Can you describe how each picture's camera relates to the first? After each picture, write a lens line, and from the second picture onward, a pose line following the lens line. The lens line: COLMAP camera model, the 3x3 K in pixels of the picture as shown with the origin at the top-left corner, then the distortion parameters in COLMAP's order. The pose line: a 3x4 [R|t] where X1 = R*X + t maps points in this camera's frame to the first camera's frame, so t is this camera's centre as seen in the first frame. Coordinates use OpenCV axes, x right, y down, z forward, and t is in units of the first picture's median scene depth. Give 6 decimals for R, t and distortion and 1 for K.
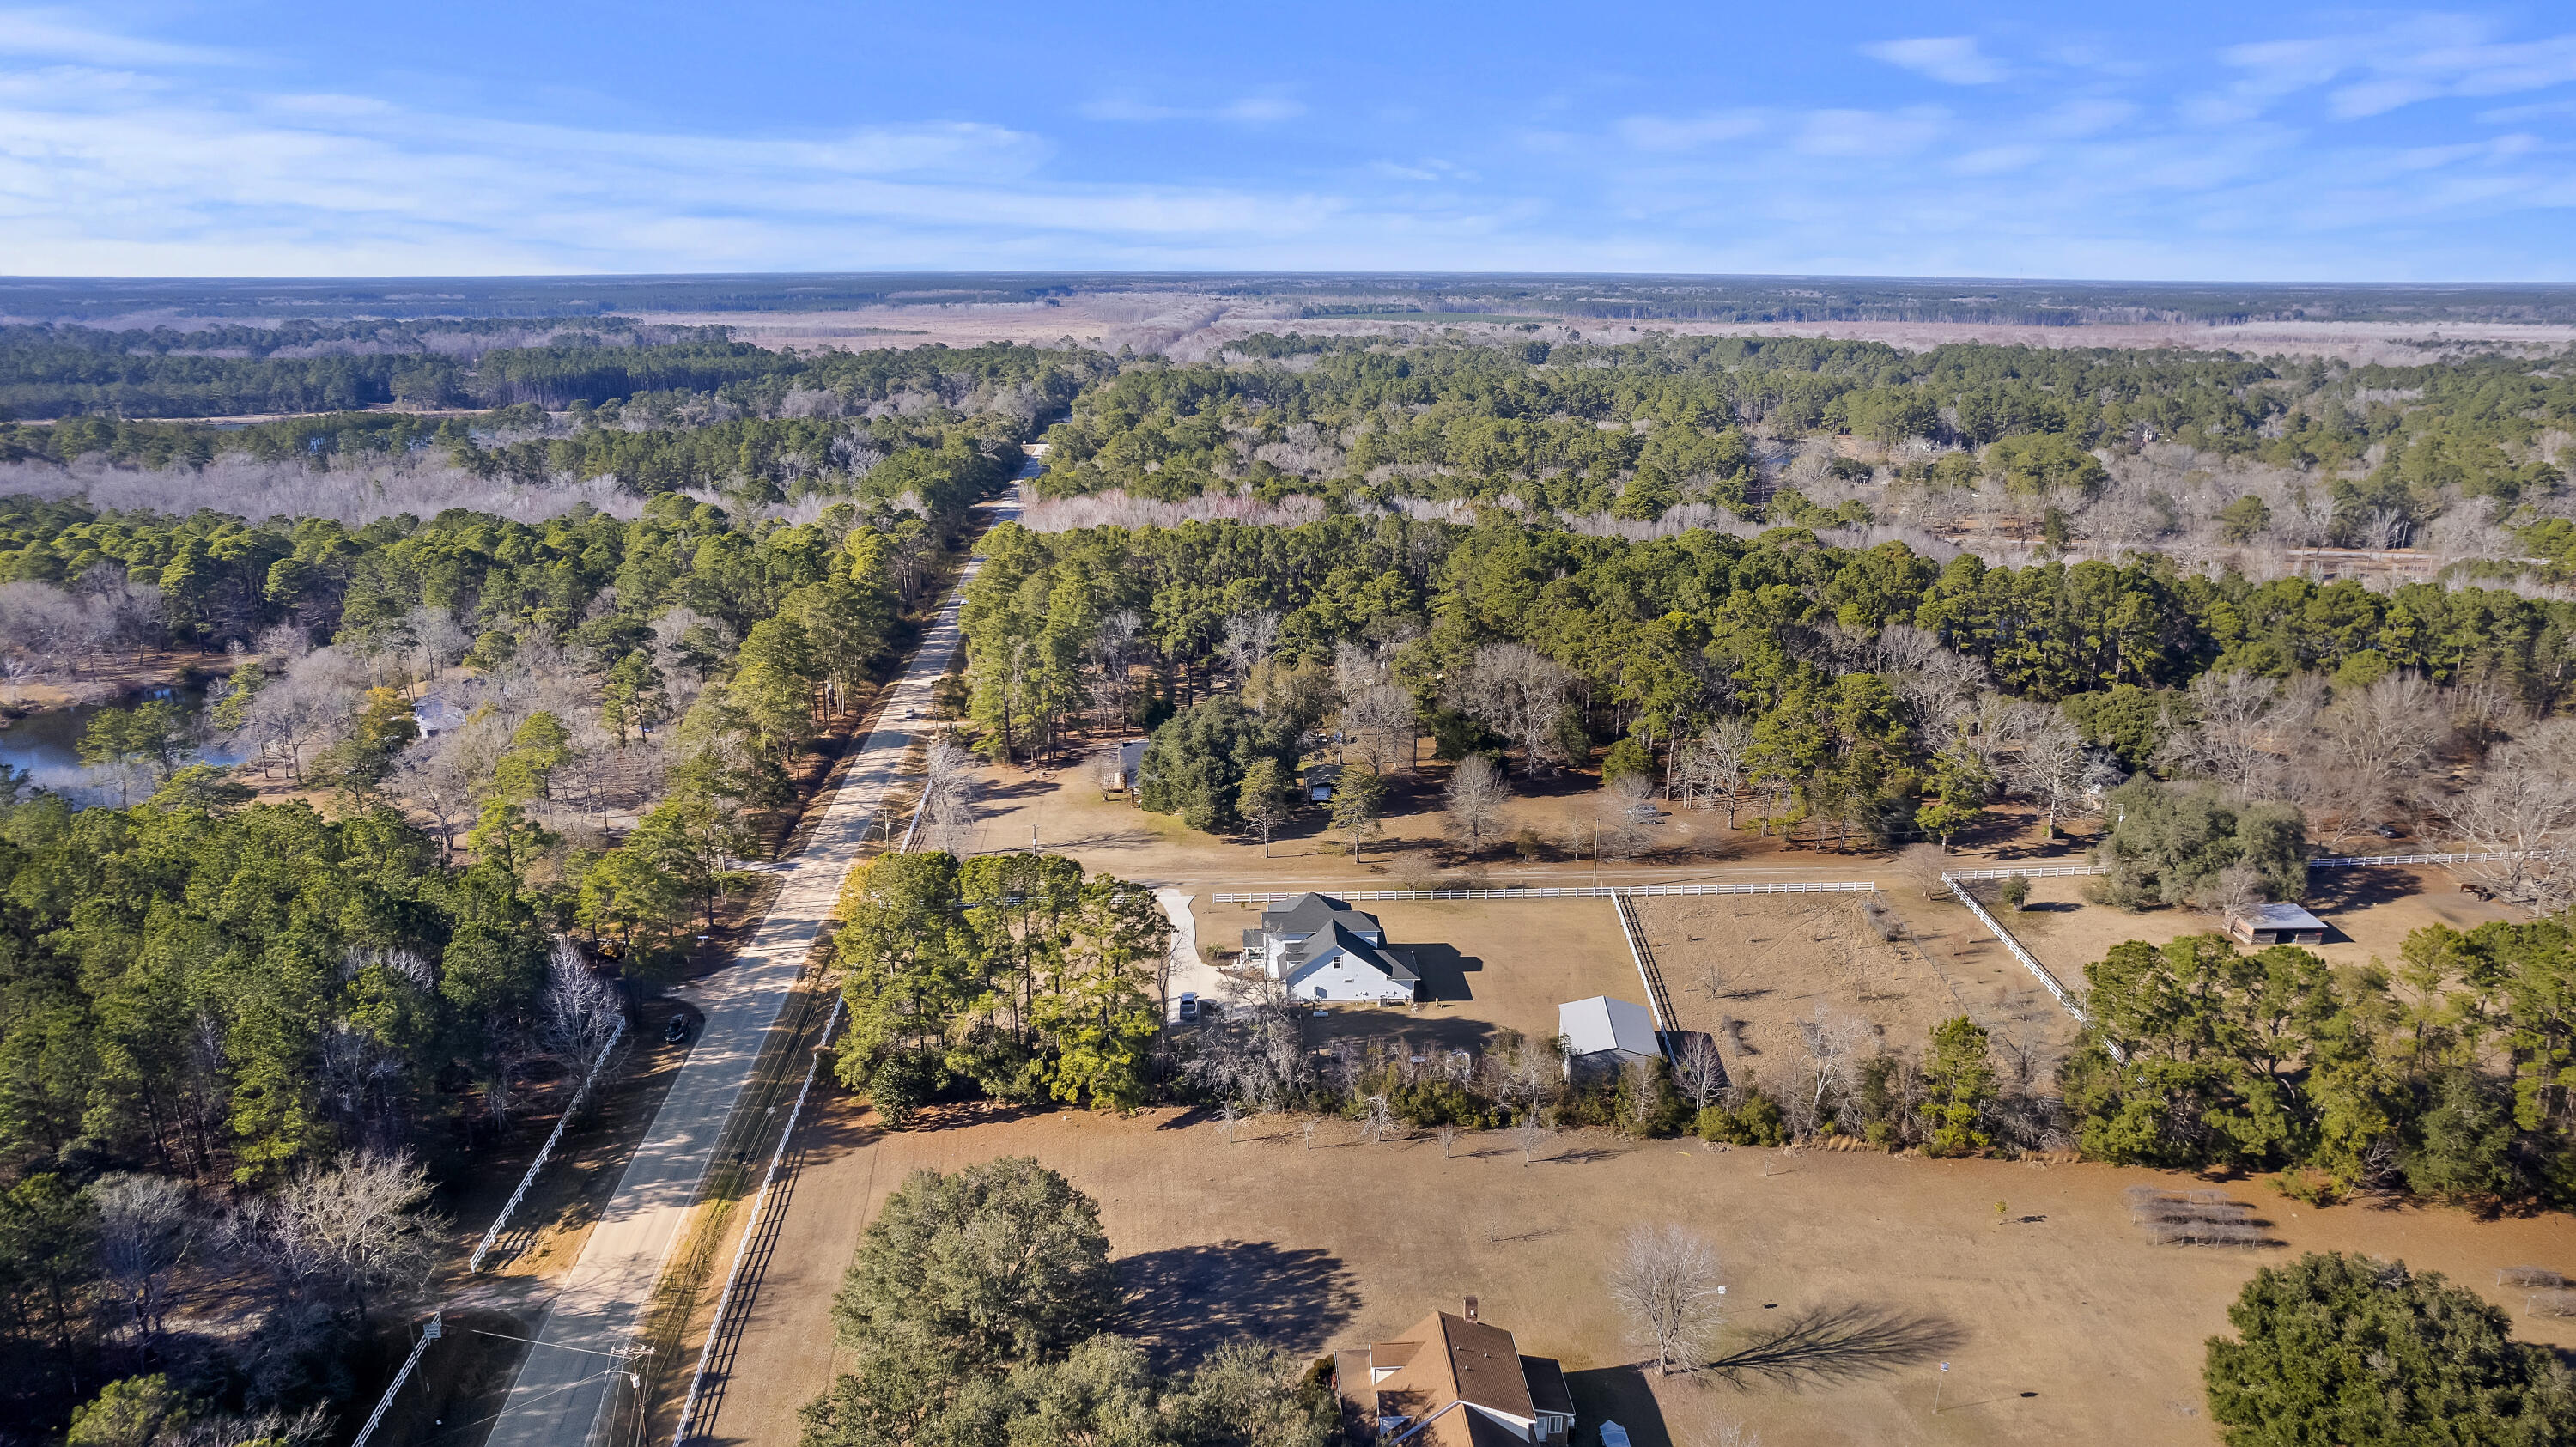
lens RADIAL K [[1669.9, 0, 1288.0], [0, 1669.9, 723.5], [0, 0, 1]] dist [-0.081882, 0.081727]
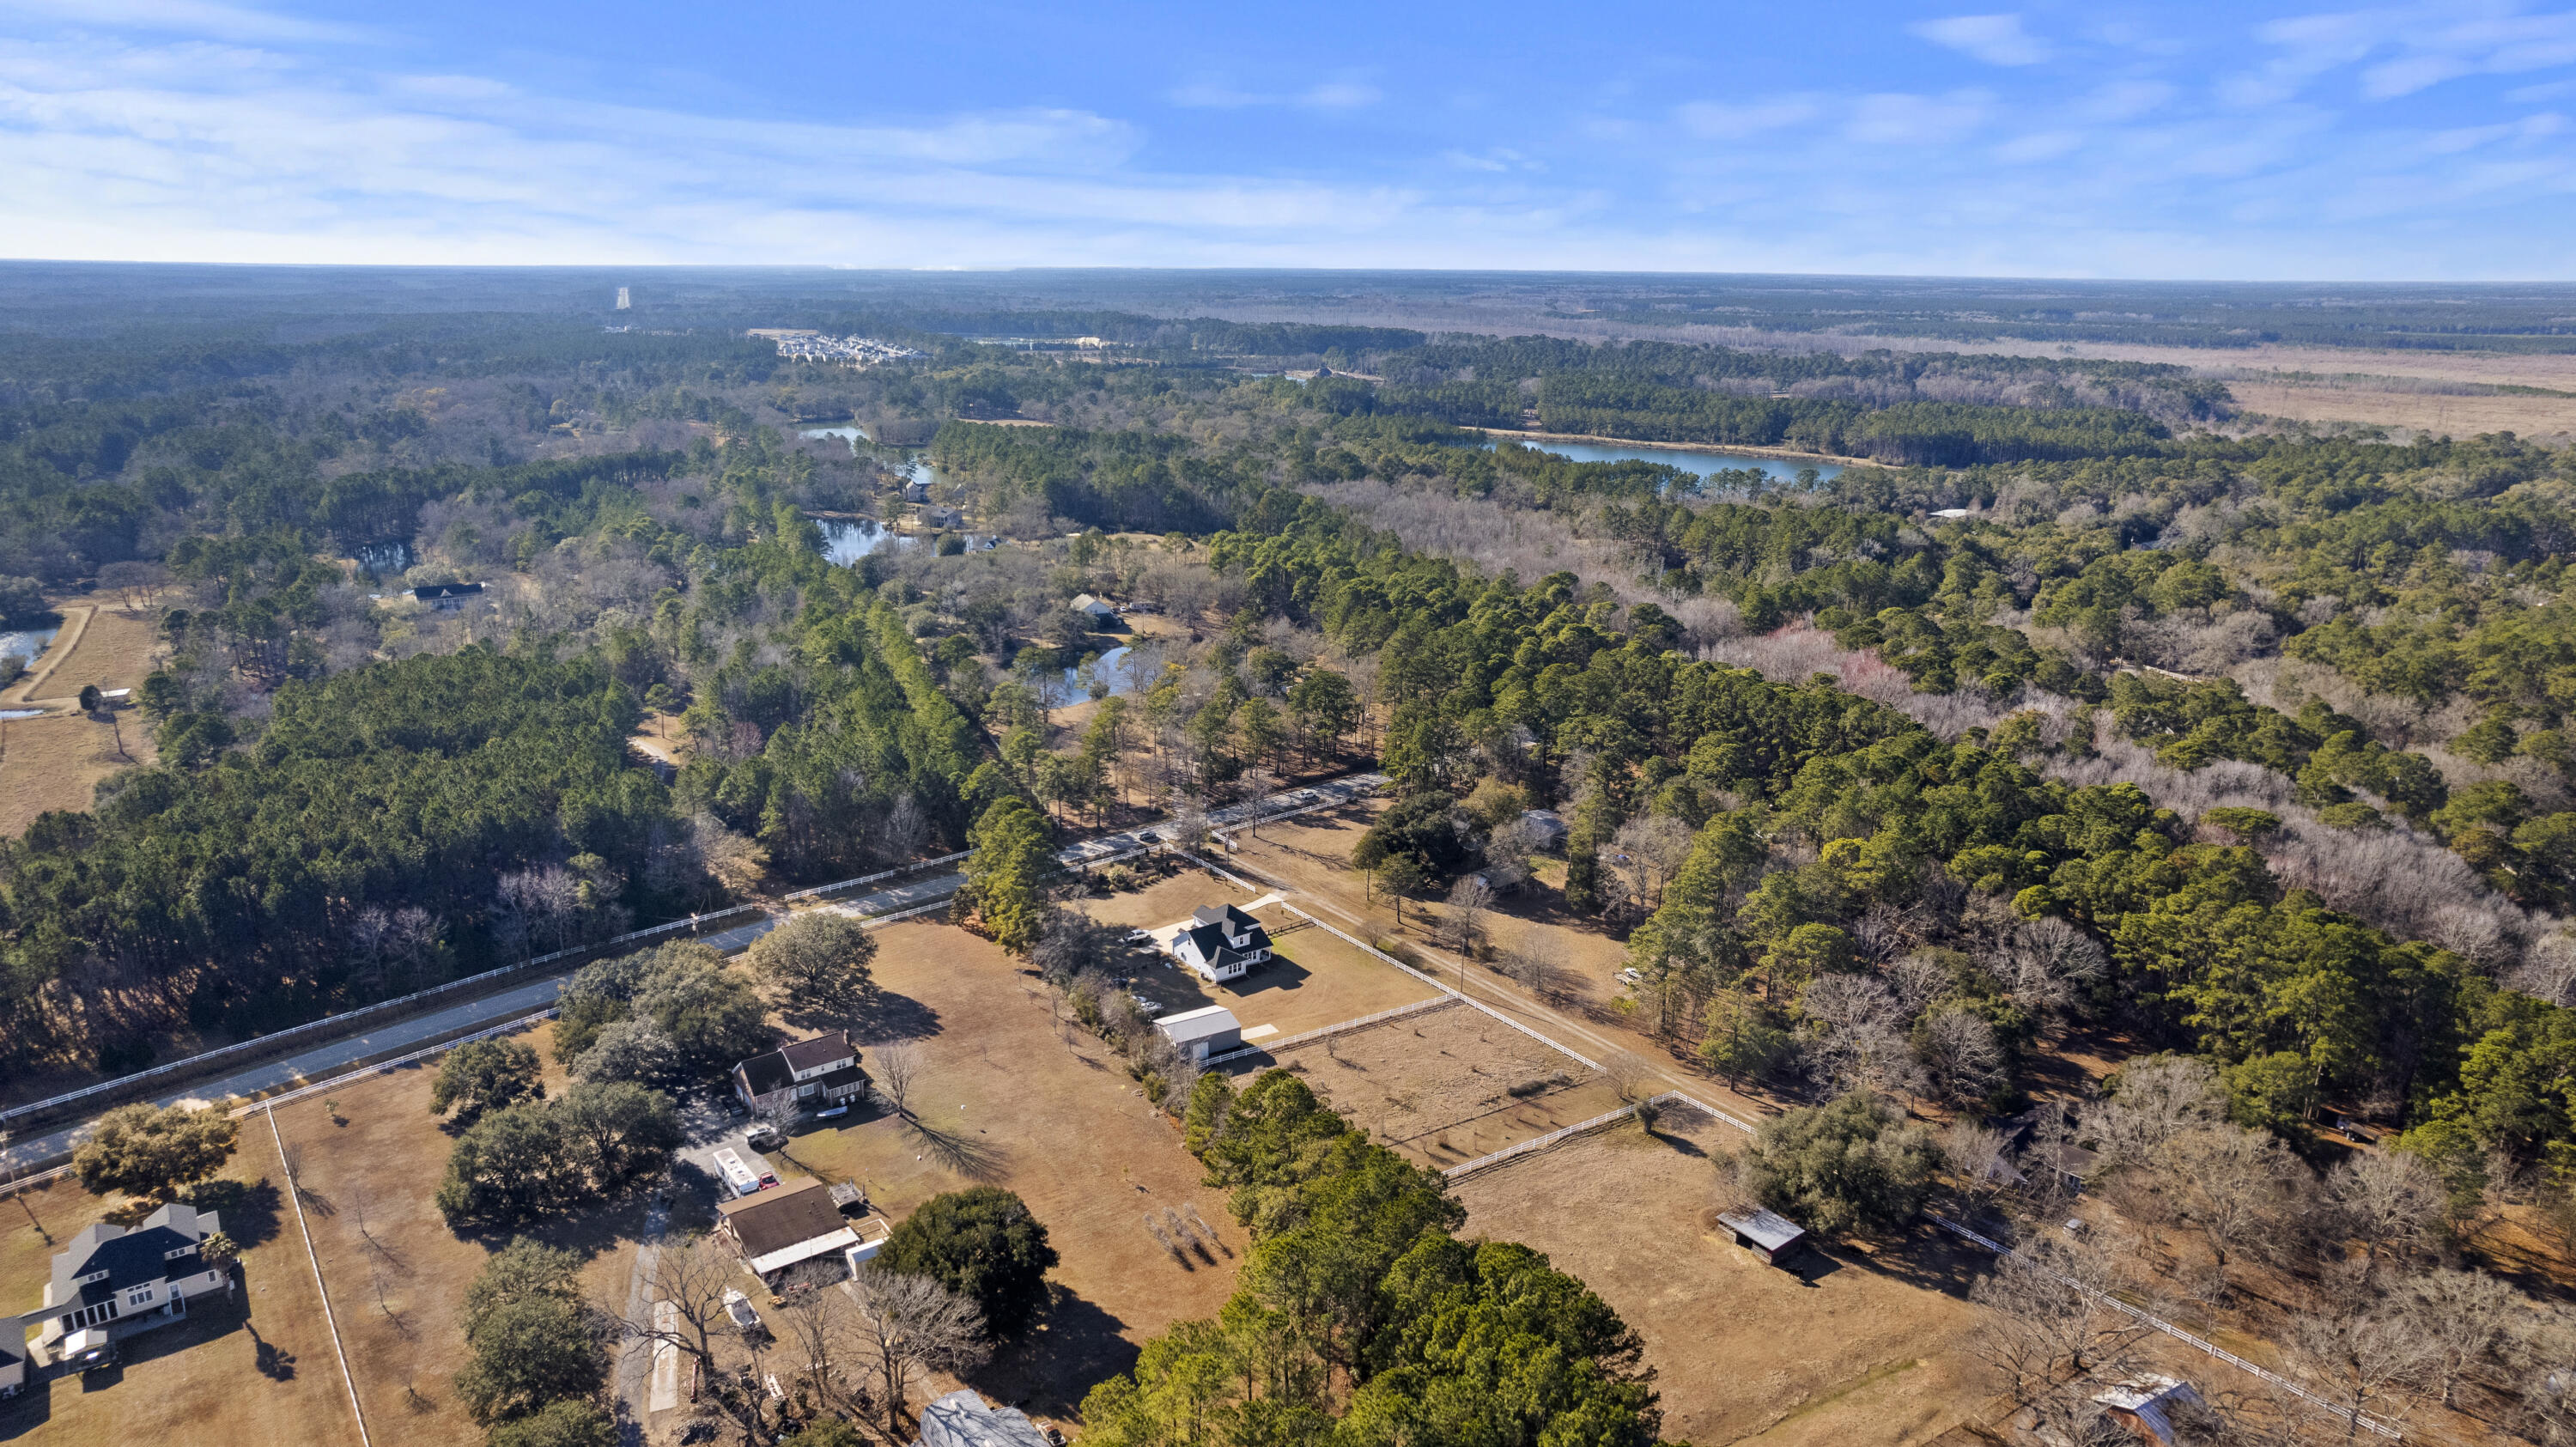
lens RADIAL K [[1668.3, 0, 1288.0], [0, 1668.3, 723.5], [0, 0, 1]] dist [-0.042141, 0.041346]
pose [[0.552421, 0.228187, -0.801724, 1.178282], [-0.229368, 0.966285, 0.116980, -0.243162], [0.801387, 0.119268, 0.586135, 0.078055]]
